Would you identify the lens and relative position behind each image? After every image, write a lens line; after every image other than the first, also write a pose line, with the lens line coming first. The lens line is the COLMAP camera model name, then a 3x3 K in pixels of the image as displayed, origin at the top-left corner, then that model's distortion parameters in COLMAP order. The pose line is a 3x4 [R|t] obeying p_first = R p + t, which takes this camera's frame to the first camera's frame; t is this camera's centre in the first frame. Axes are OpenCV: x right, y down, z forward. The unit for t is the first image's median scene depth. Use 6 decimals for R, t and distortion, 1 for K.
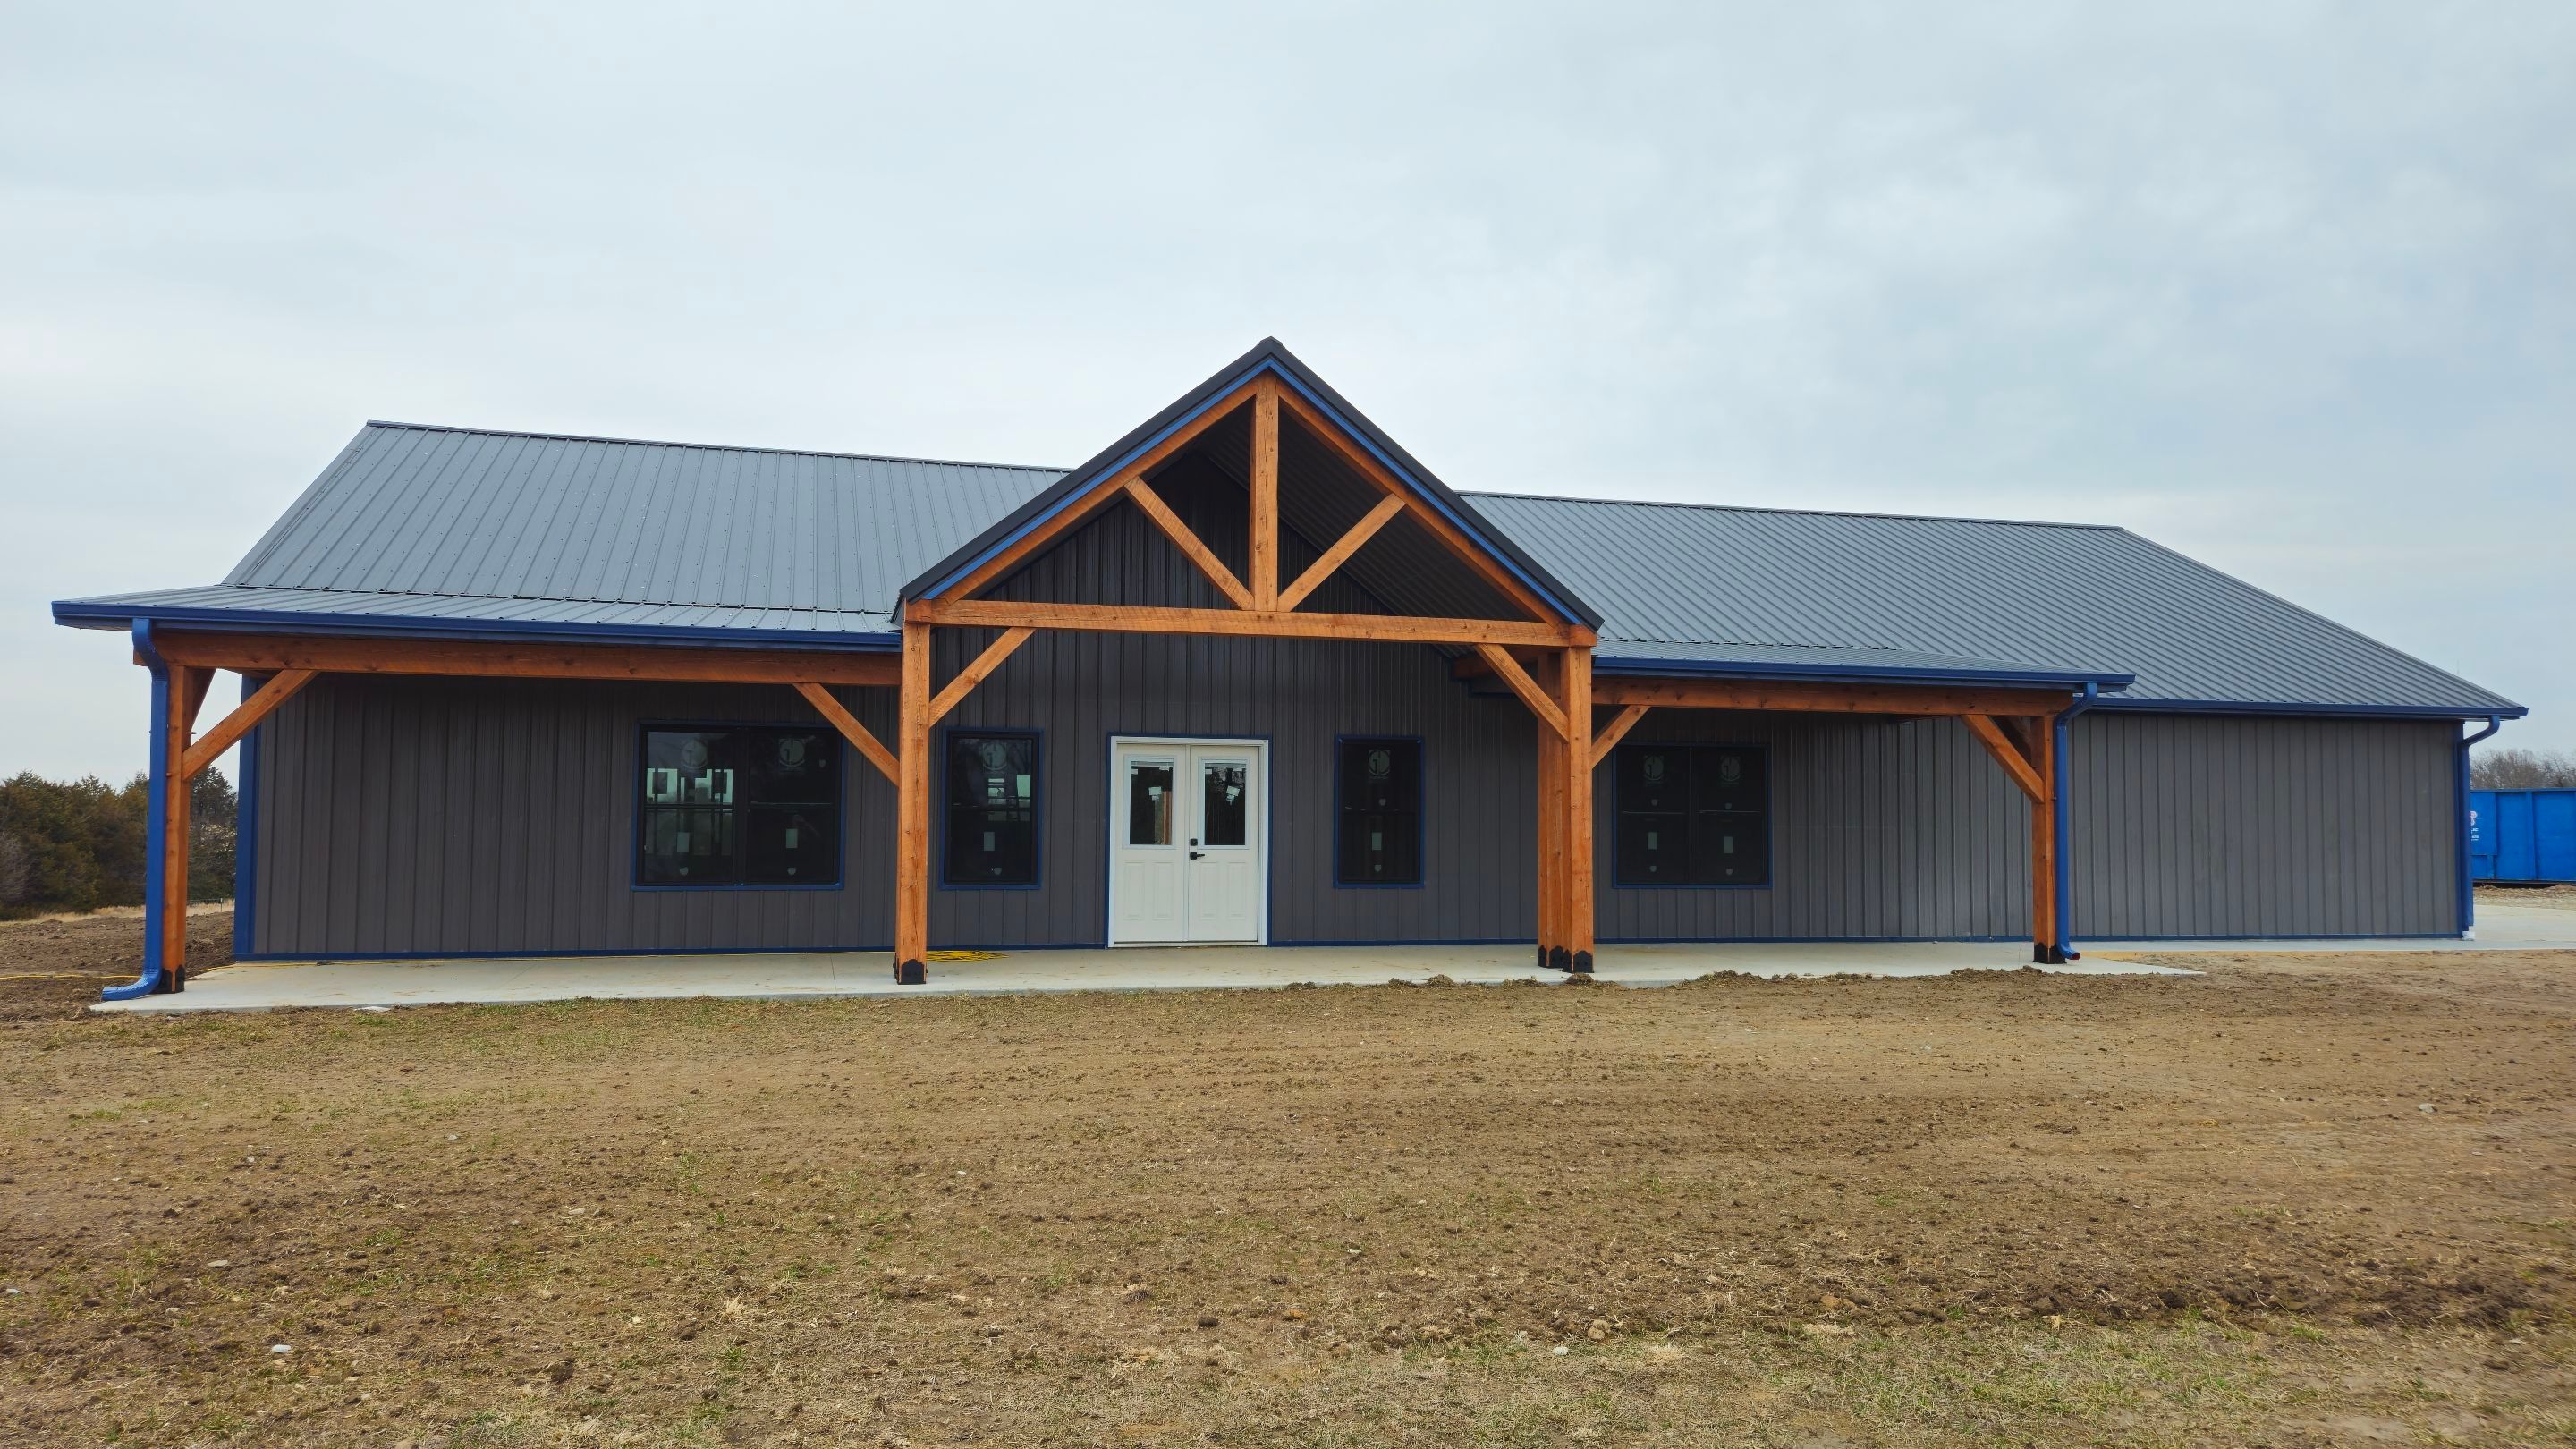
lens RADIAL K [[1693.4, 0, 1288.0], [0, 1693.4, 724.5], [0, 0, 1]] dist [0.076657, -0.063034]
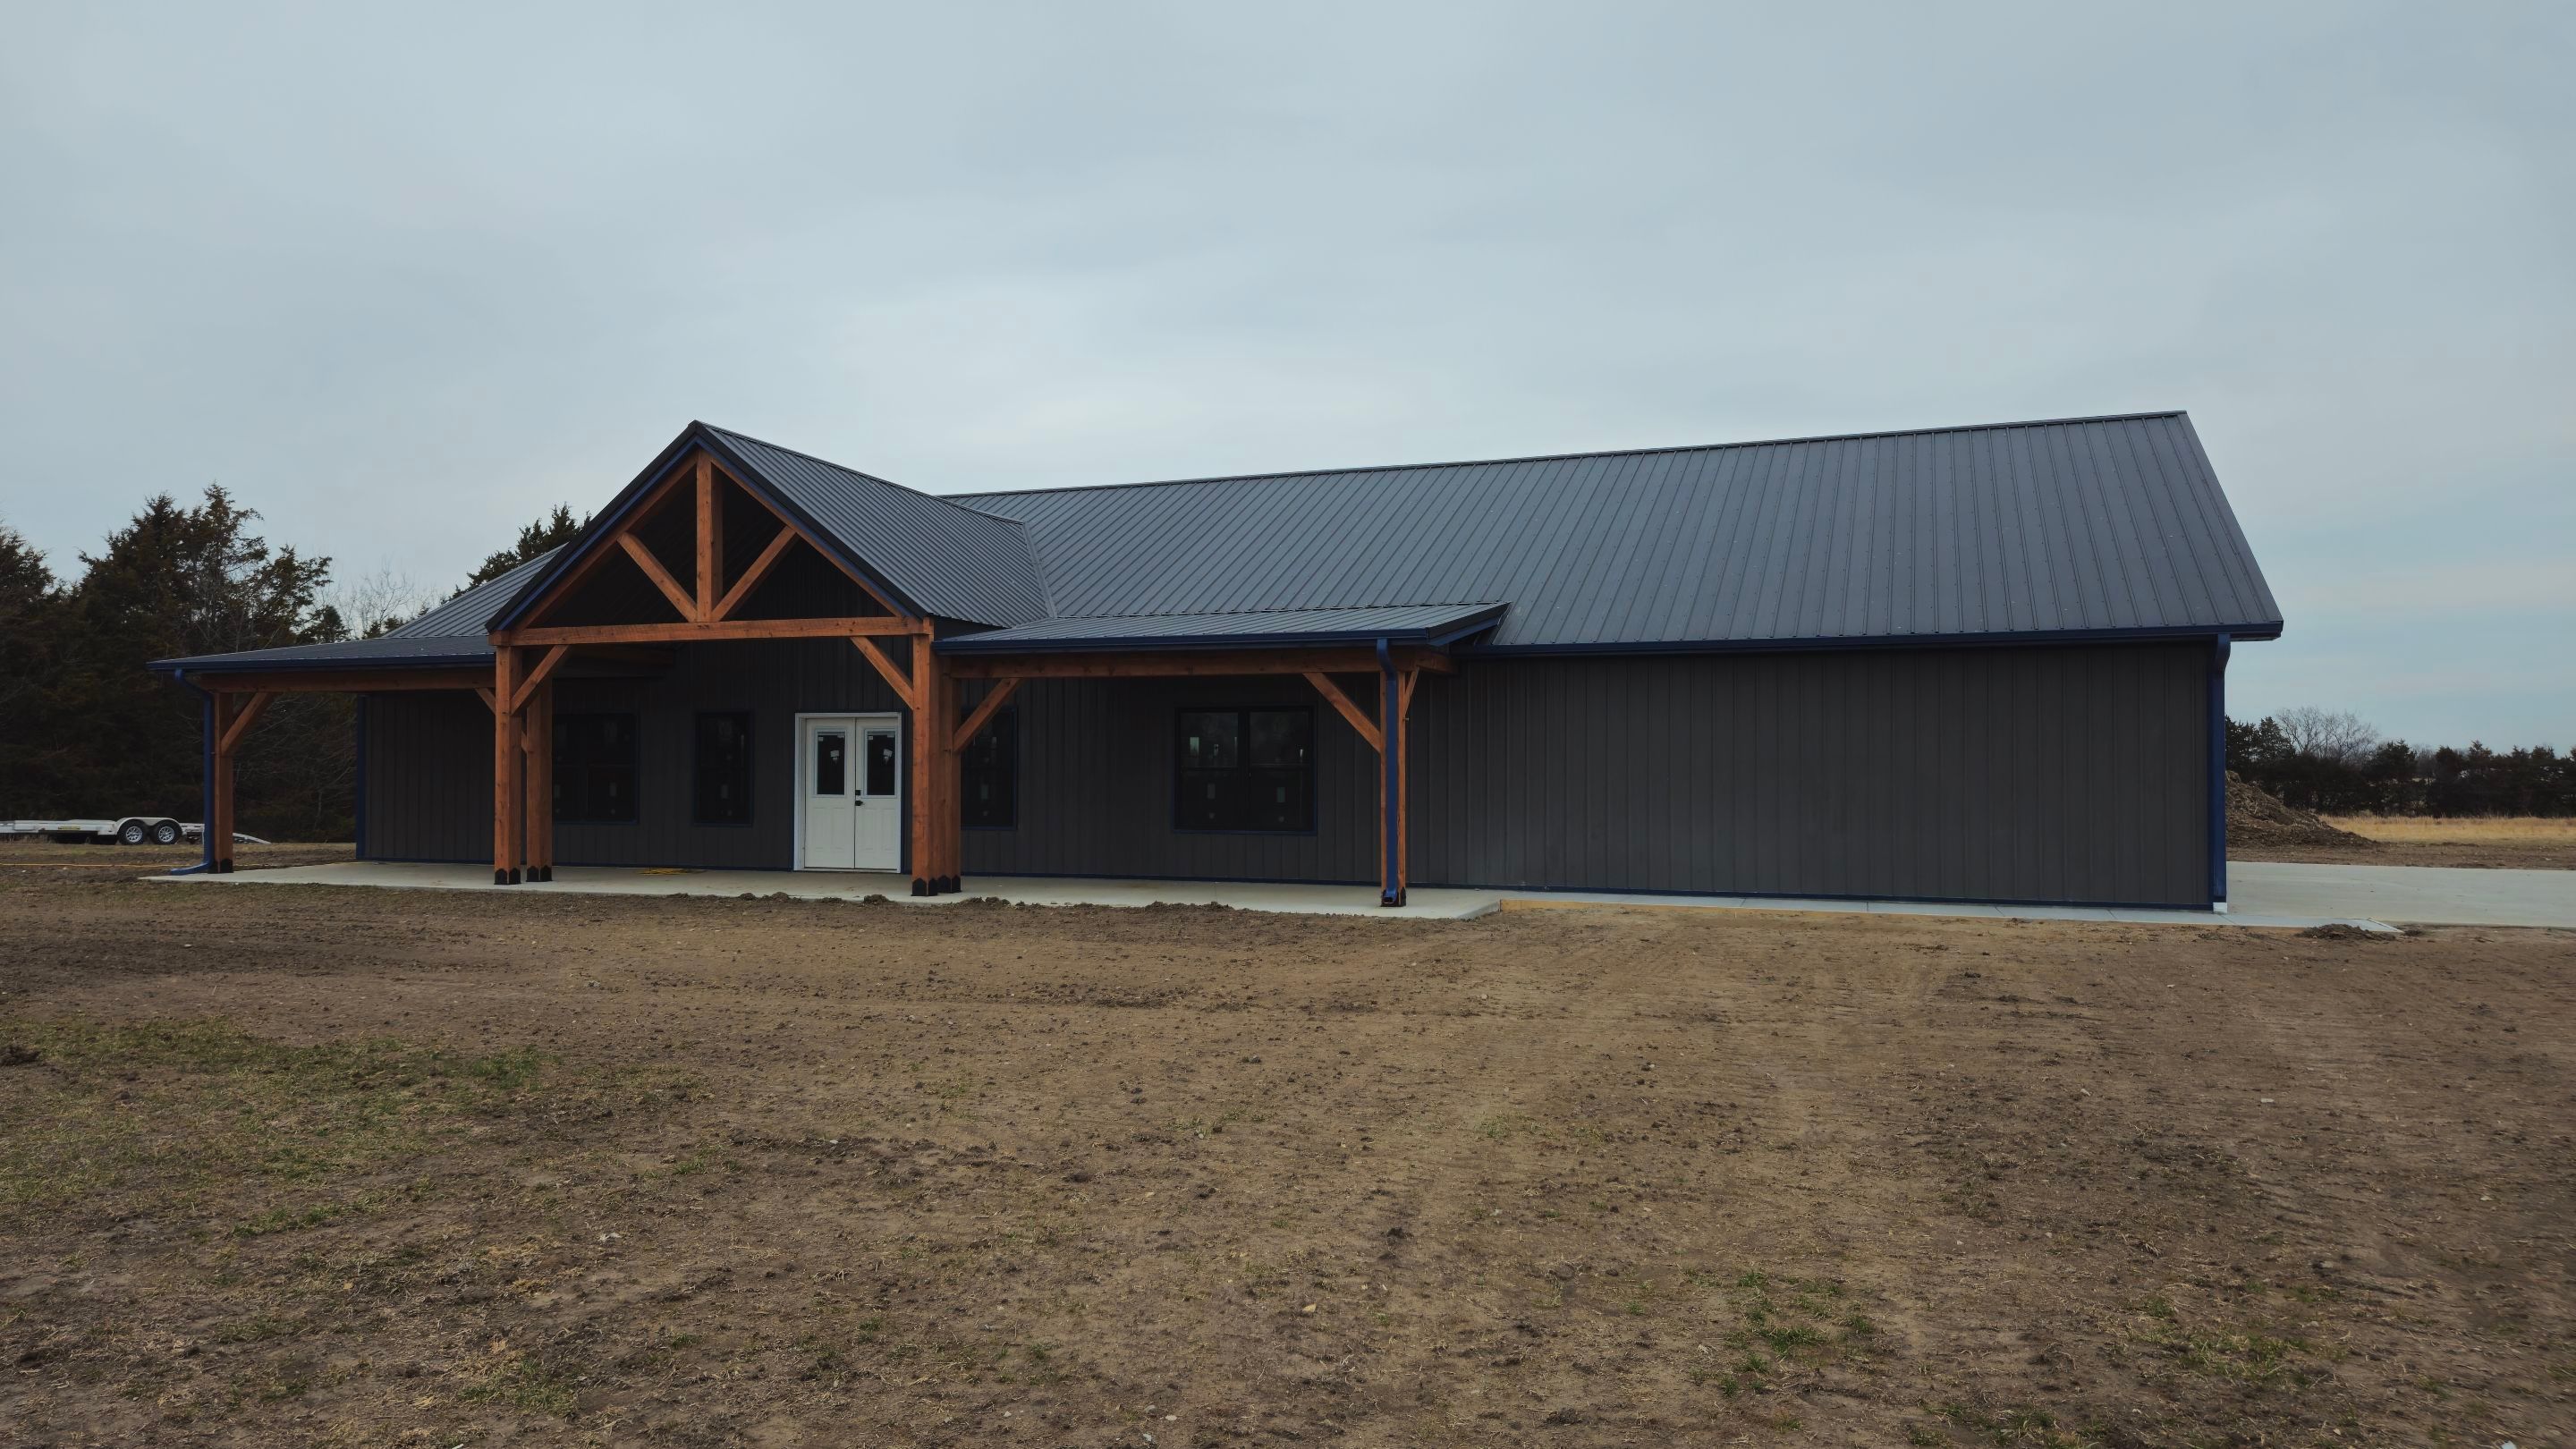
lens RADIAL K [[1693.4, 0, 1288.0], [0, 1693.4, 724.5], [0, 0, 1]] dist [0.076657, -0.063034]
pose [[0.822704, -0.021445, -0.568066, 1.128010], [0.037239, 0.999175, 0.016212, 0.009975], [0.567250, -0.034492, 0.822823, 0.135420]]
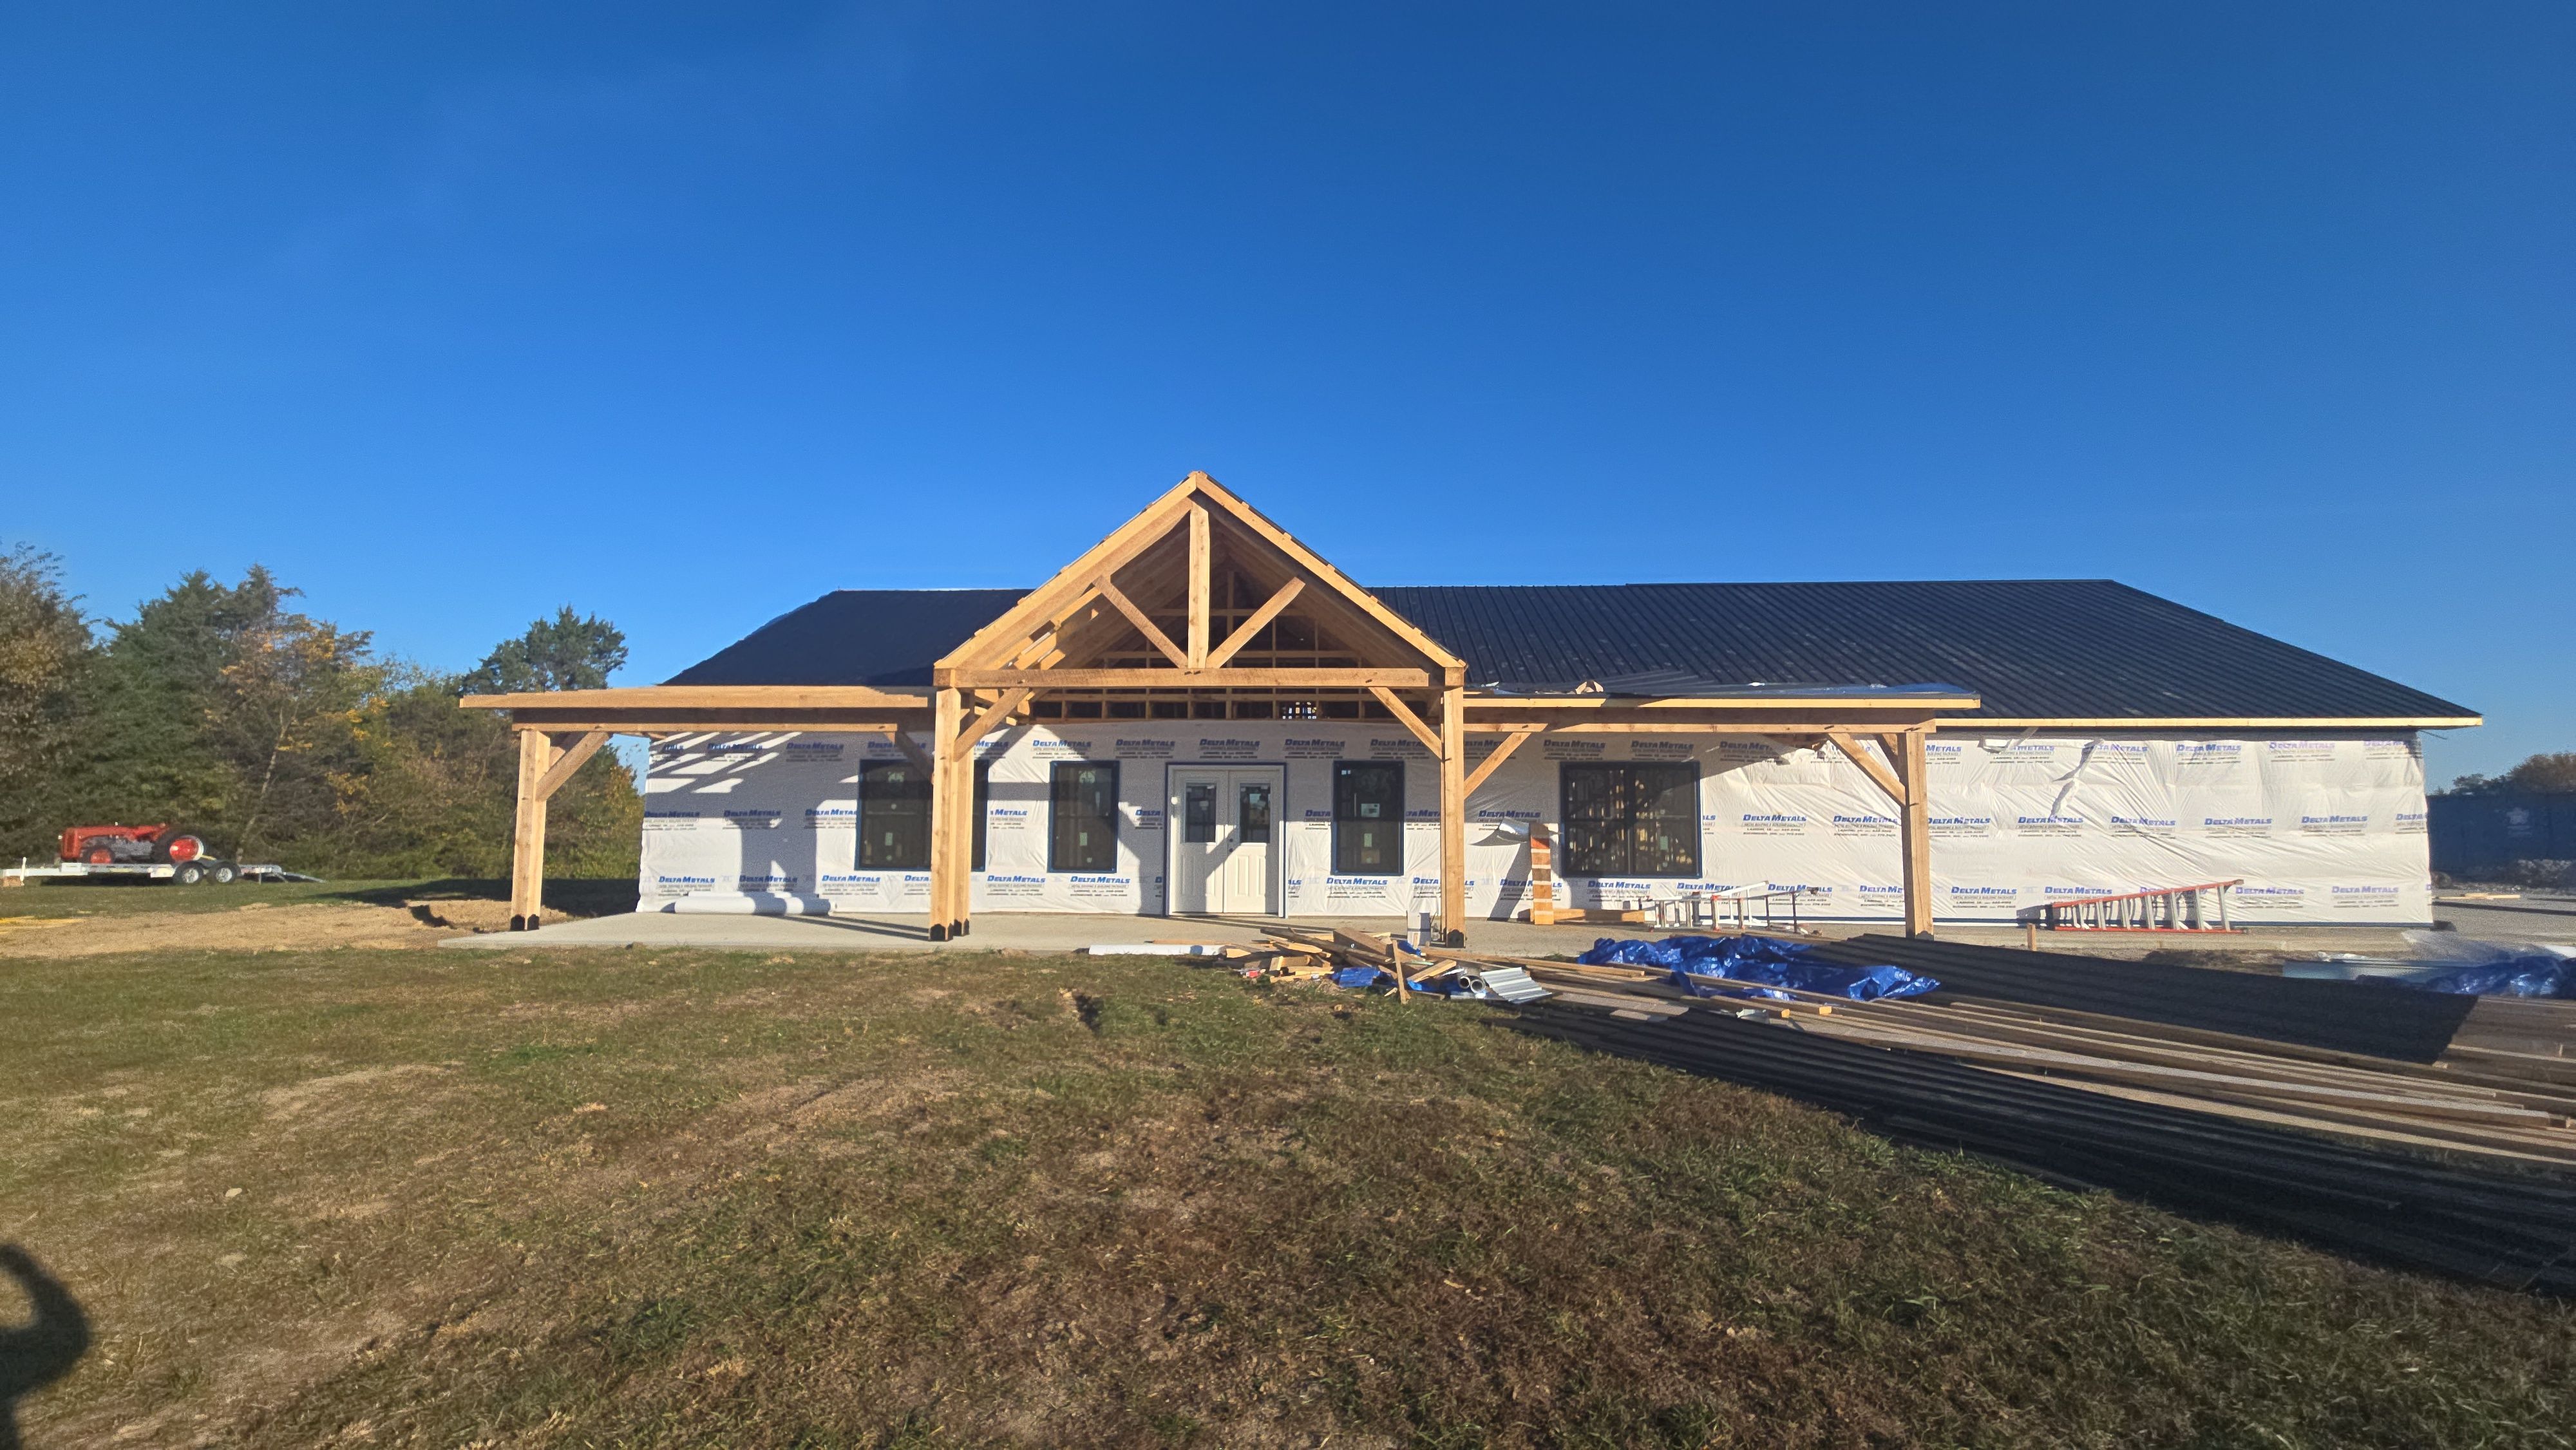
lens RADIAL K [[1045.8, 0, 1288.0], [0, 1045.8, 725.0], [0, 0, 1]] dist [0.025062, -0.010581]
pose [[0.949591, -0.028524, -0.312190, 0.304703], [0.016478, 0.999017, -0.041158, 0.012924], [0.313057, 0.033939, 0.949128, 0.232291]]
